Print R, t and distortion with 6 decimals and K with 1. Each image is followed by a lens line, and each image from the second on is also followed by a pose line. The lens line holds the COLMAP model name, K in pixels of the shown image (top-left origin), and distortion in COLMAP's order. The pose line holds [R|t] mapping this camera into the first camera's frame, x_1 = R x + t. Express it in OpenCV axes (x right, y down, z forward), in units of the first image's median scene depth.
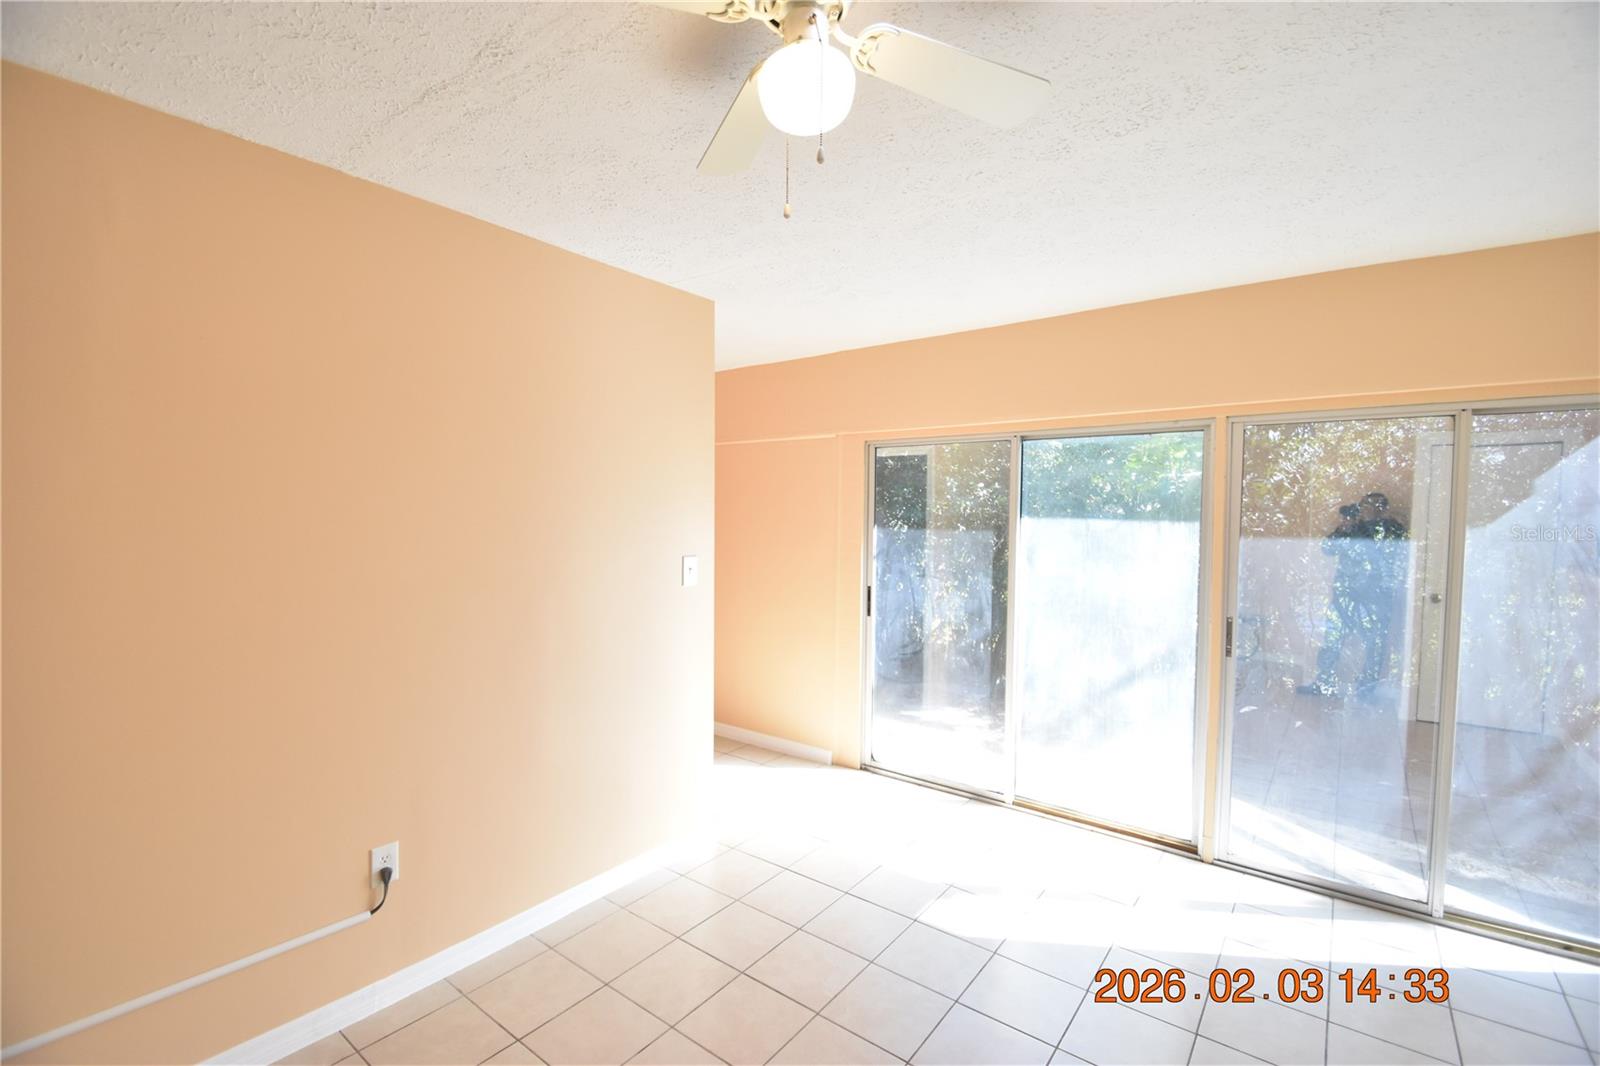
lens RADIAL K [[702.5, 0, 797.0], [0, 702.5, 541.7], [0, 0, 1]] dist [0.017957, -0.019166]
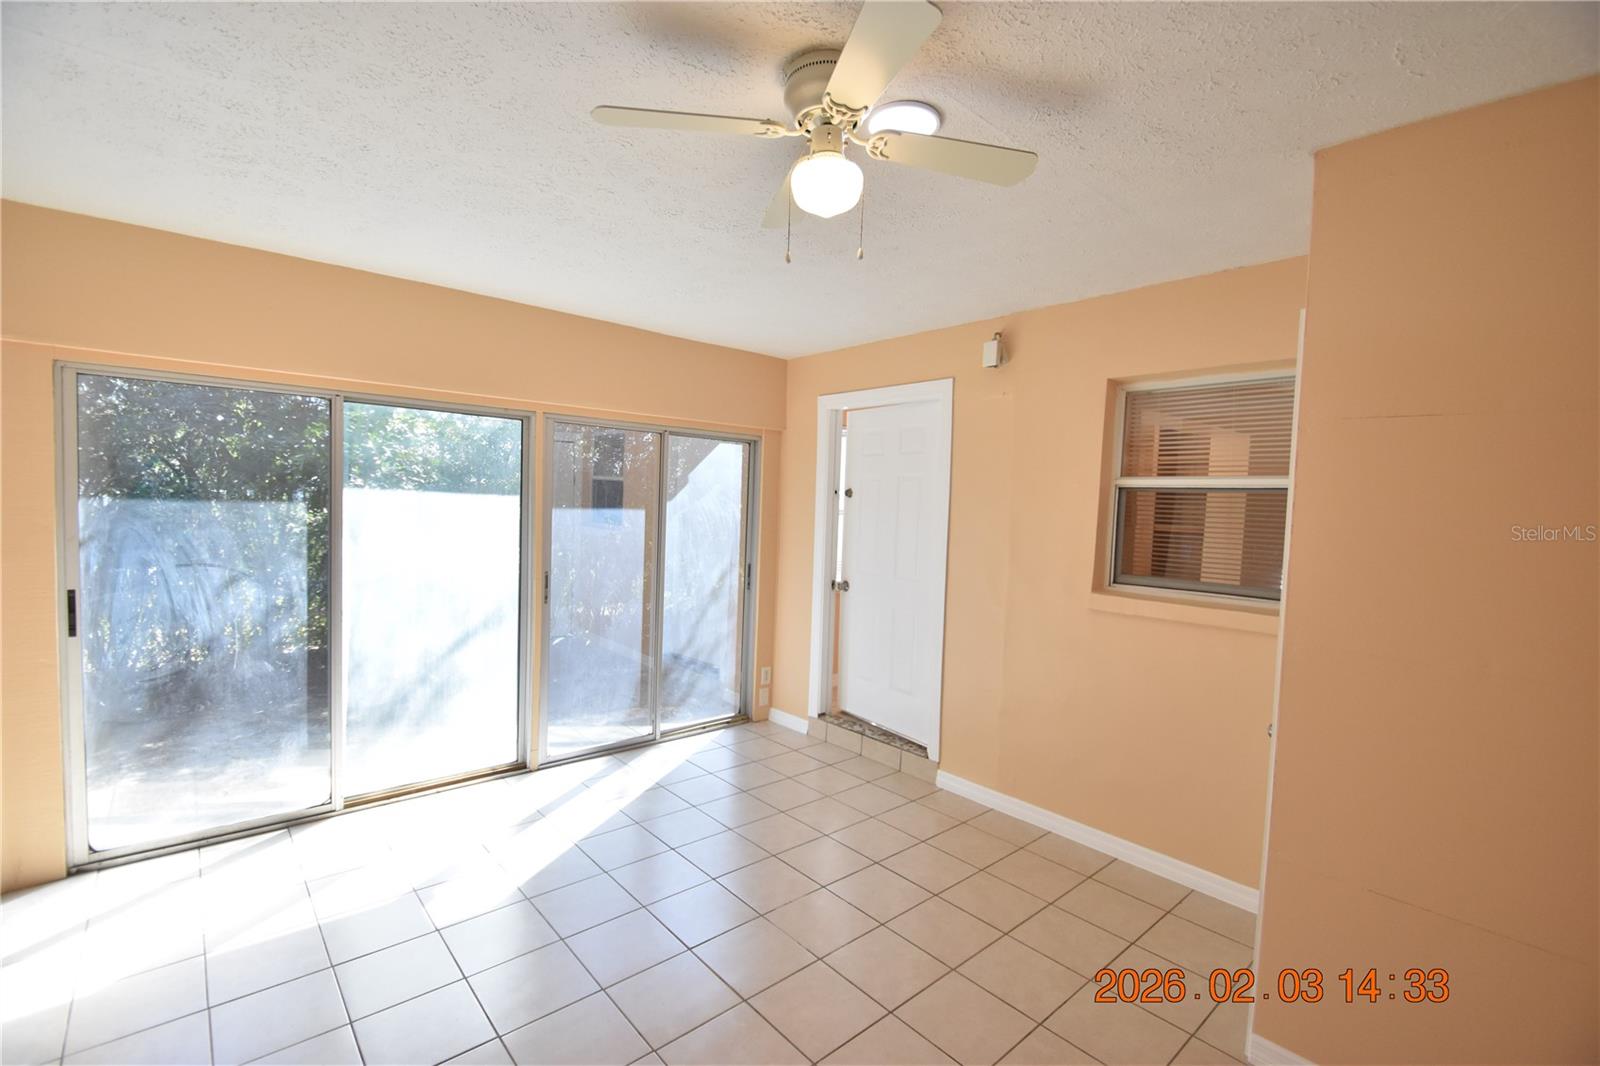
lens RADIAL K [[702.5, 0, 797.0], [0, 702.5, 541.7], [0, 0, 1]] dist [0.017957, -0.019166]
pose [[0.191372, -0.055236, 0.979962, -0.451337], [0.011155, 0.998473, 0.054101, -0.008953], [-0.981454, 0.000578, 0.191696, 0.264645]]
